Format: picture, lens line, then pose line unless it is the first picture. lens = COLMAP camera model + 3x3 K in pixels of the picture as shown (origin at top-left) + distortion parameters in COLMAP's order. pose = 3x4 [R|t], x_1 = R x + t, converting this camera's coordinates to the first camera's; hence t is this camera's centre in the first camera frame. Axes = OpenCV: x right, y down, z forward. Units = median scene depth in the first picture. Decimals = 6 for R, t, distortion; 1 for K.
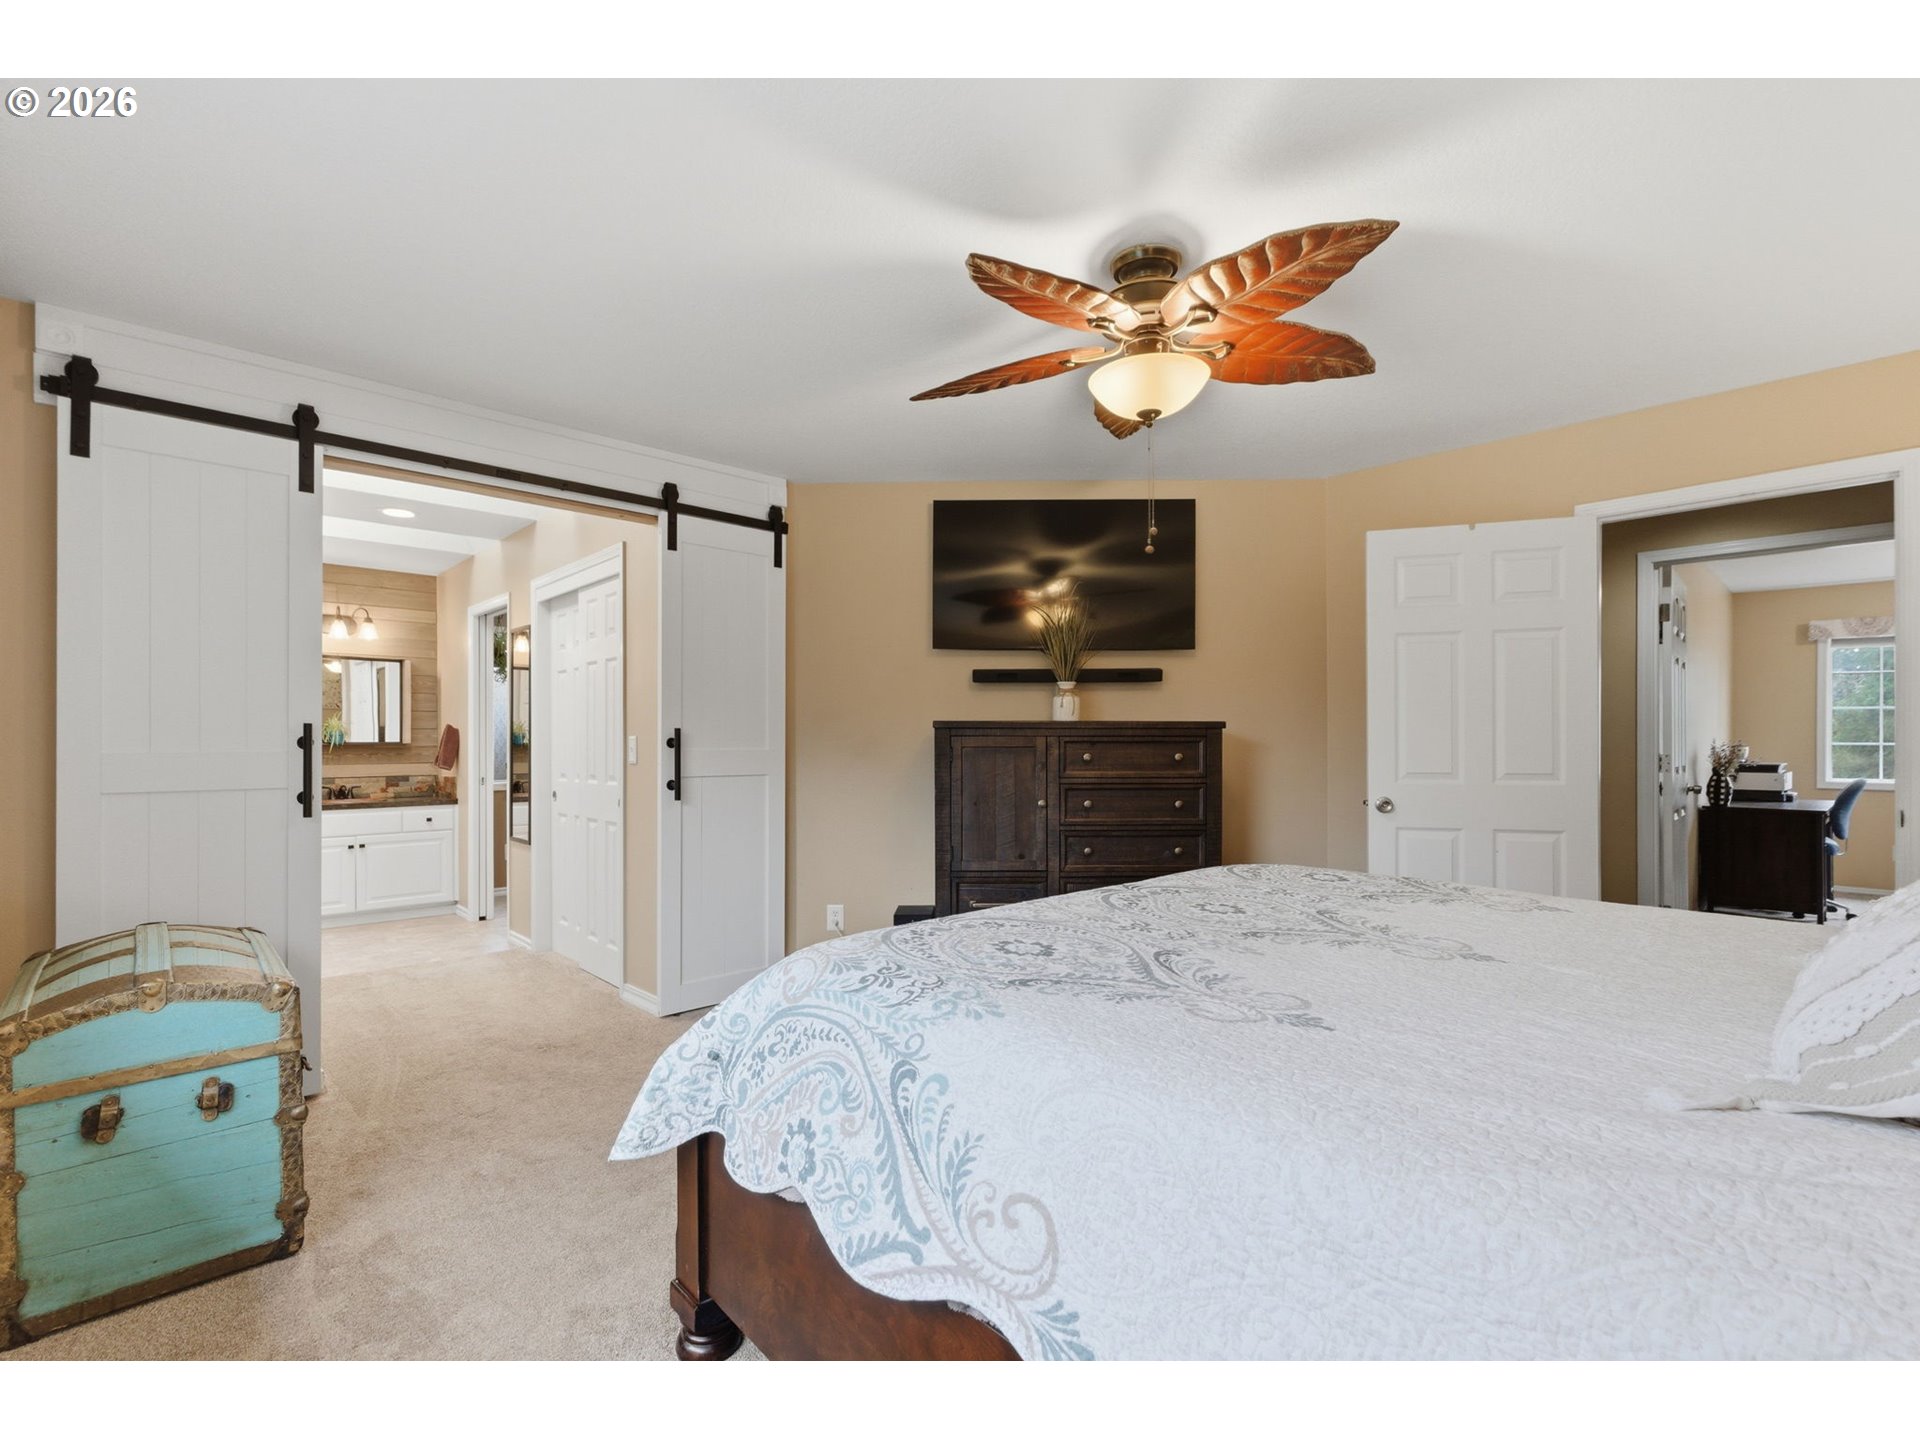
lens RADIAL K [[880.2, 0, 963.0], [0, 880.2, 741.9], [0, 0, 1]] dist [-0.002272, -0.000137]
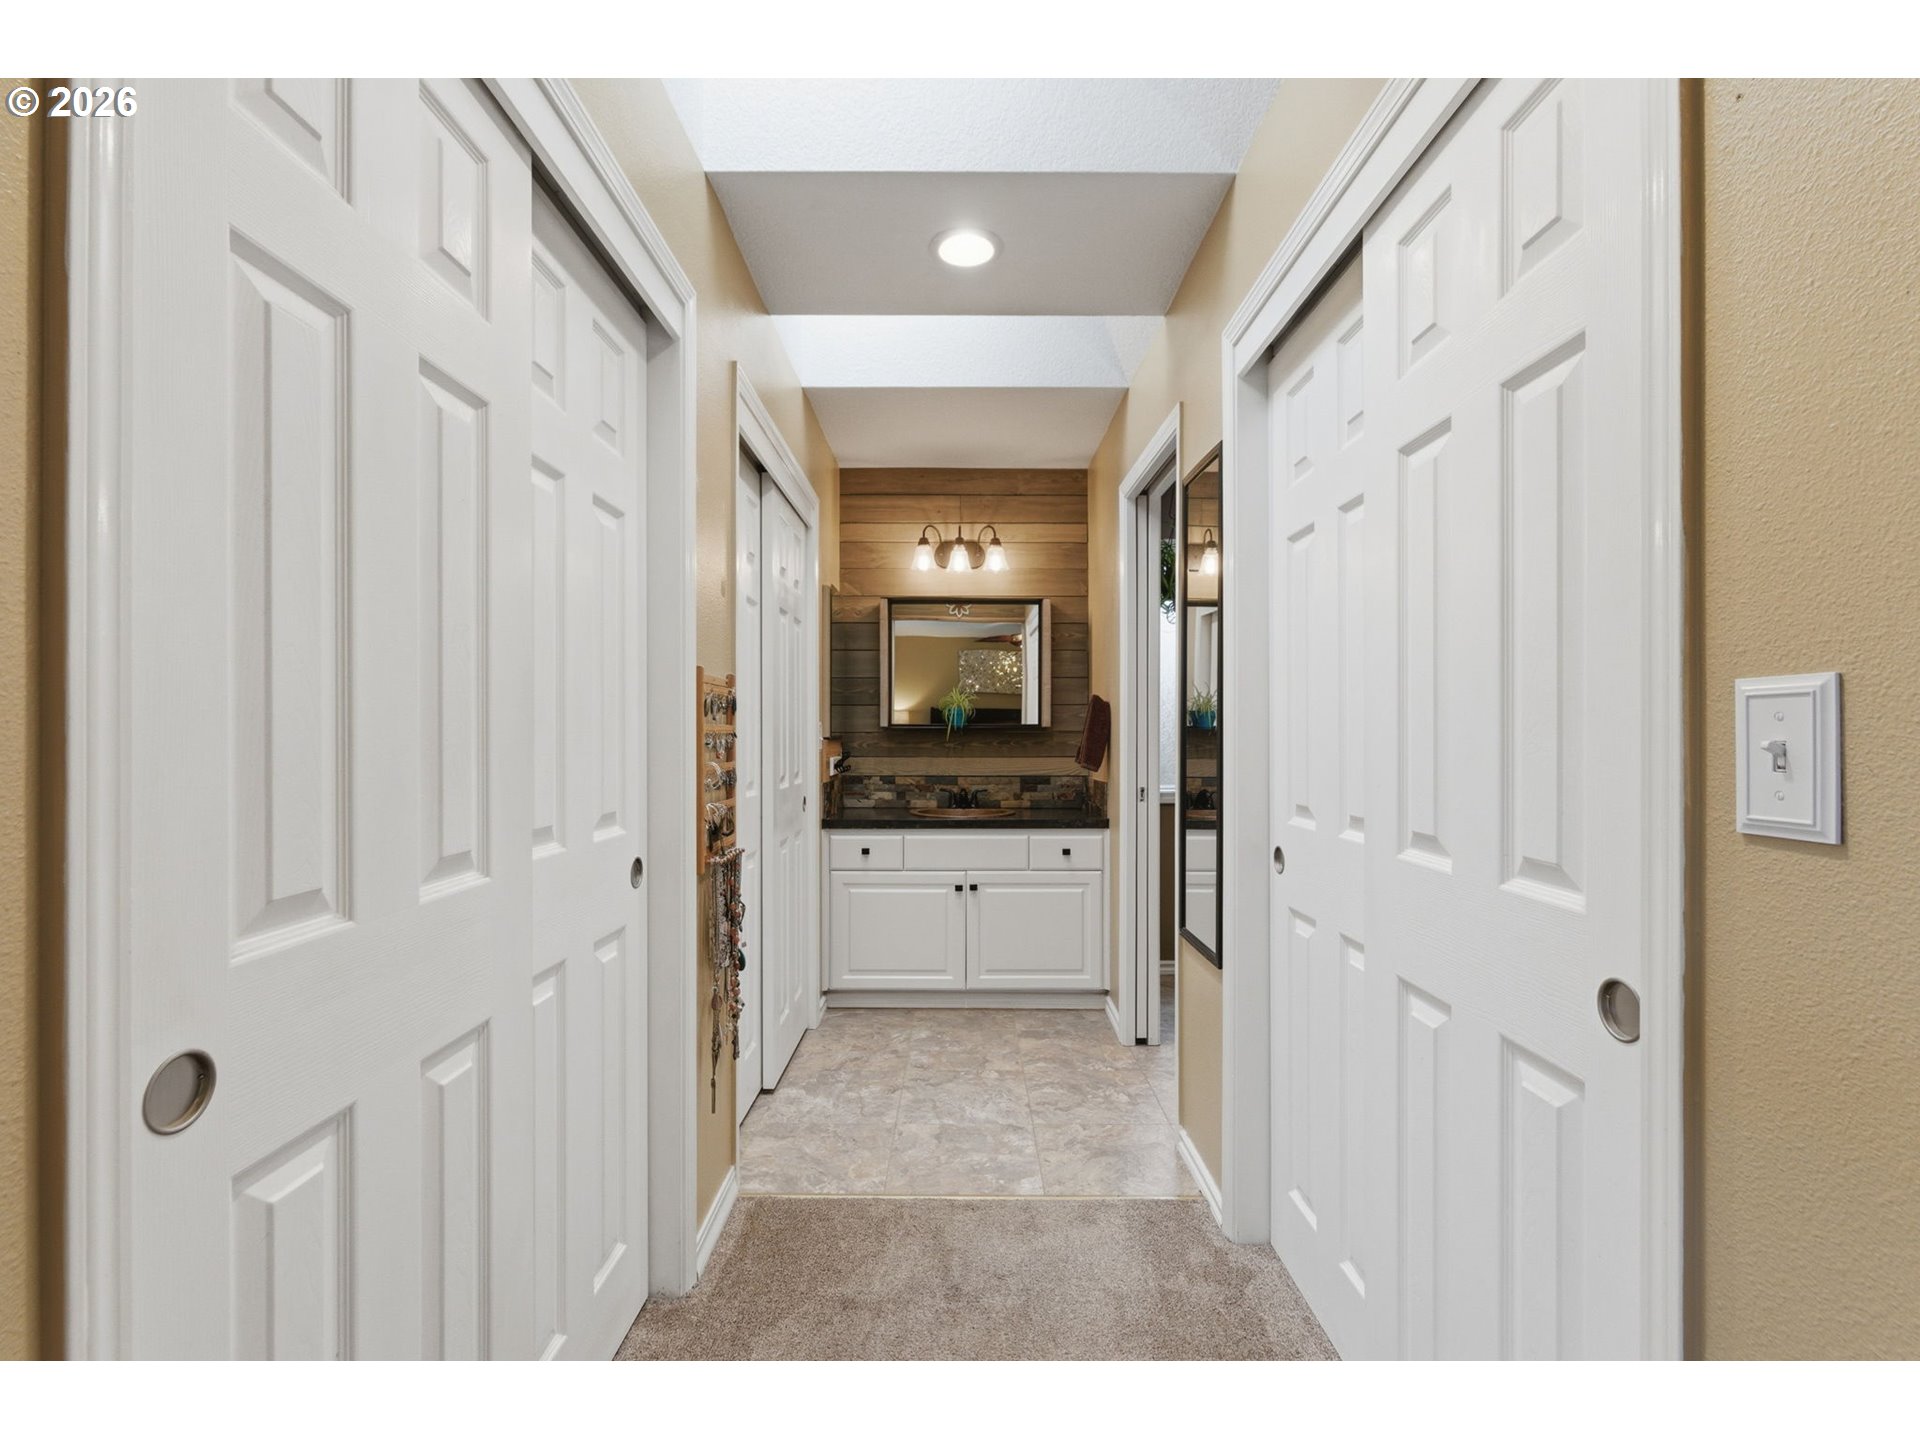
lens RADIAL K [[867.1, 0, 960.7], [0, 867.1, 725.7], [0, 0, 1]] dist [0.000355, 0.000551]
pose [[0.729651, -0.000245, -0.683820, -0.245438], [-0.001616, 0.999997, -0.002082, 0.002520], [0.683818, 0.002625, 0.729648, 0.502310]]
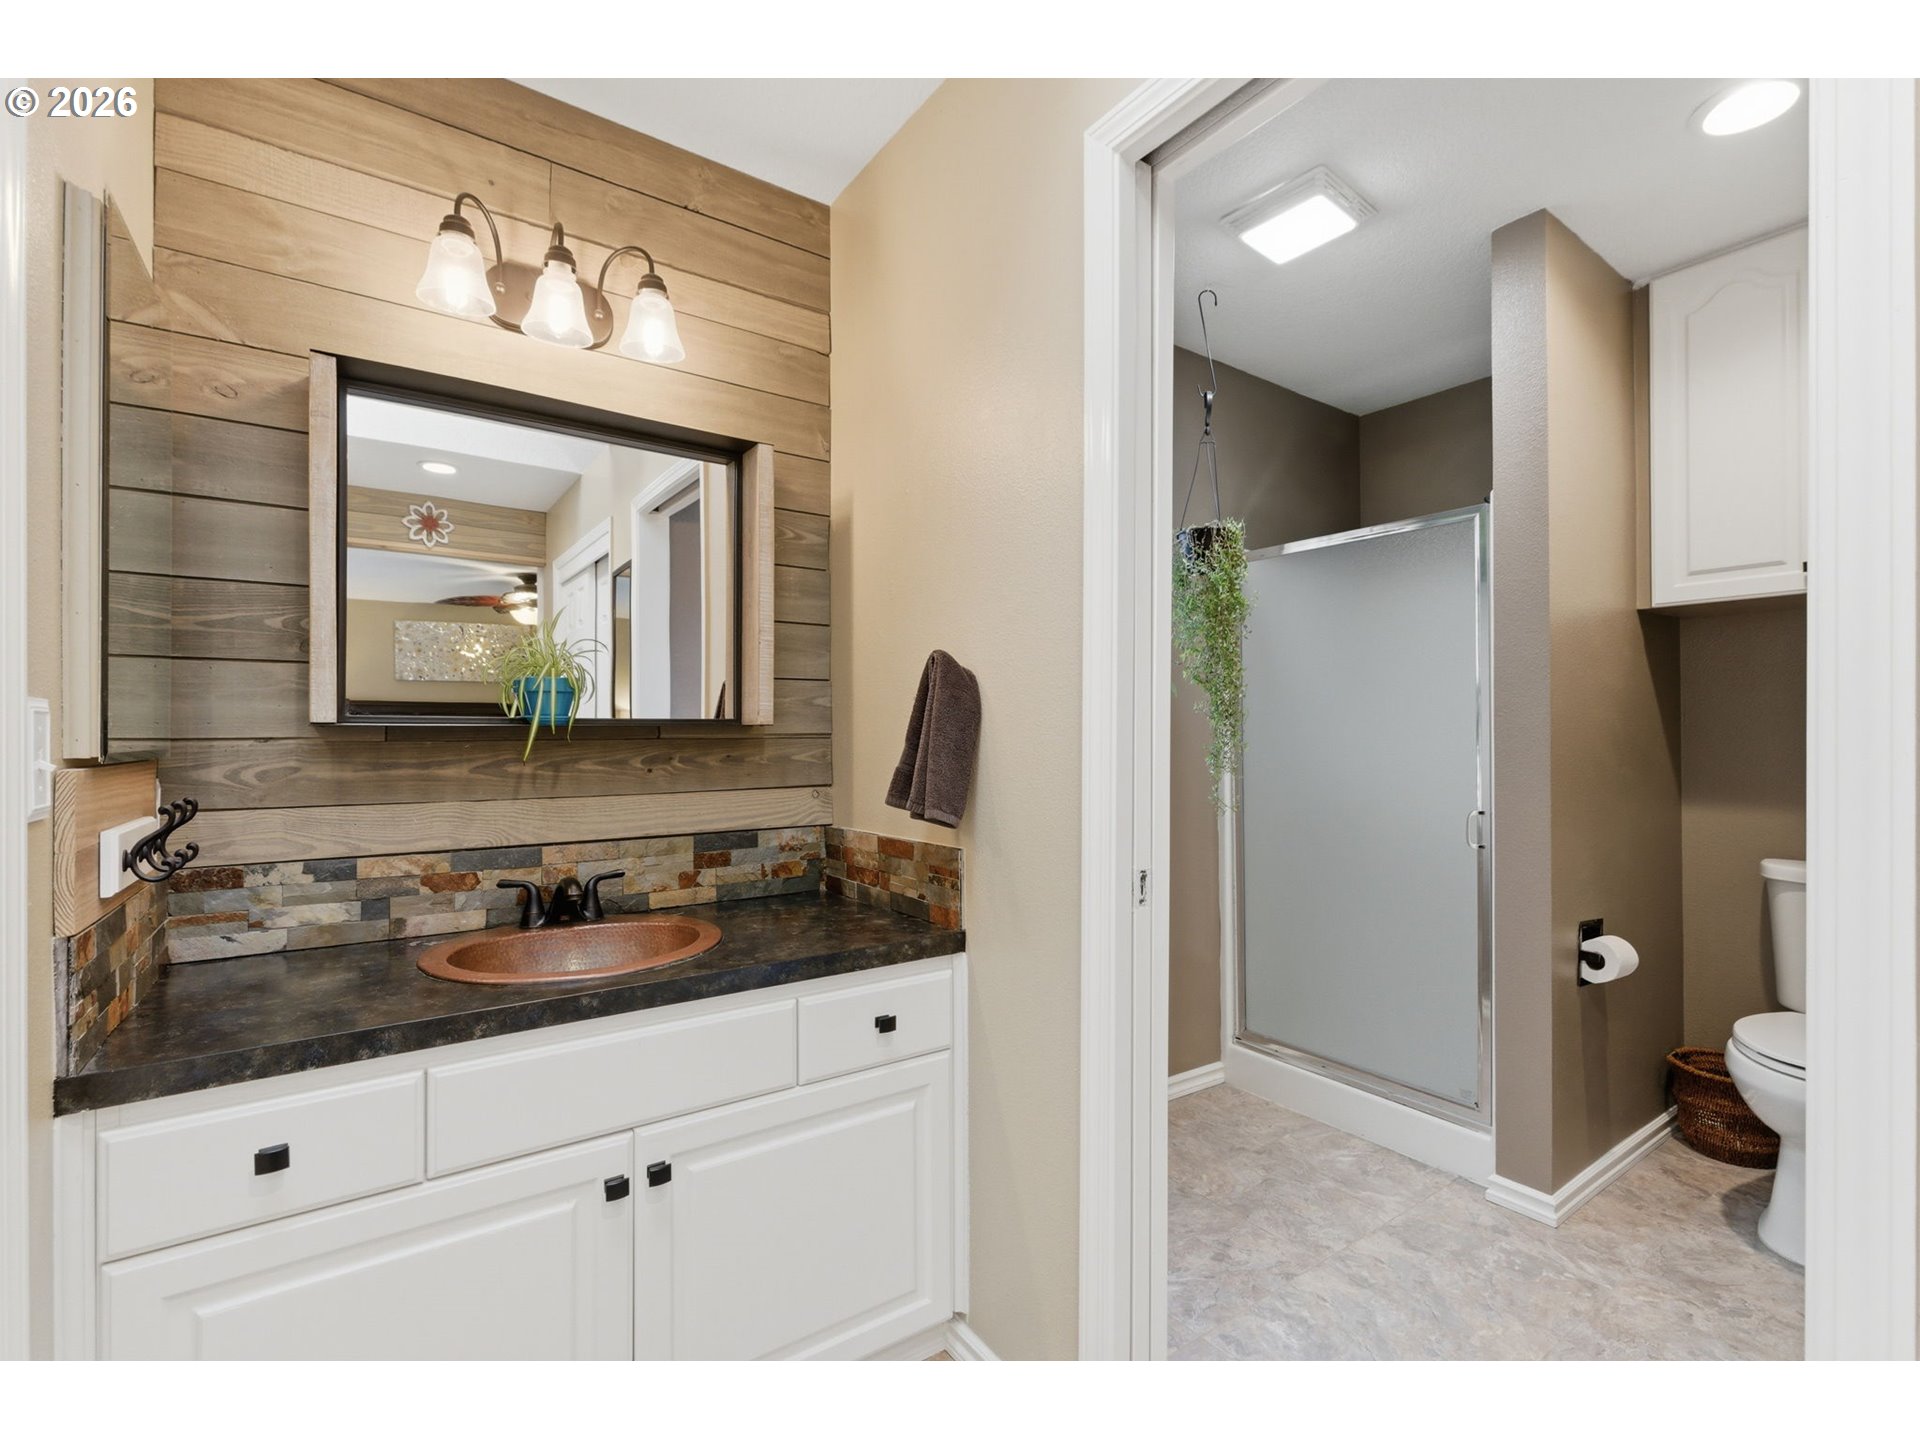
lens RADIAL K [[867.1, 0, 960.7], [0, 867.1, 725.7], [0, 0, 1]] dist [0.000355, 0.000551]
pose [[0.989308, -0.001748, -0.145830, -0.538283], [0.000534, 0.999965, -0.008365, 0.004910], [0.145839, 0.008197, 0.989274, 0.740575]]
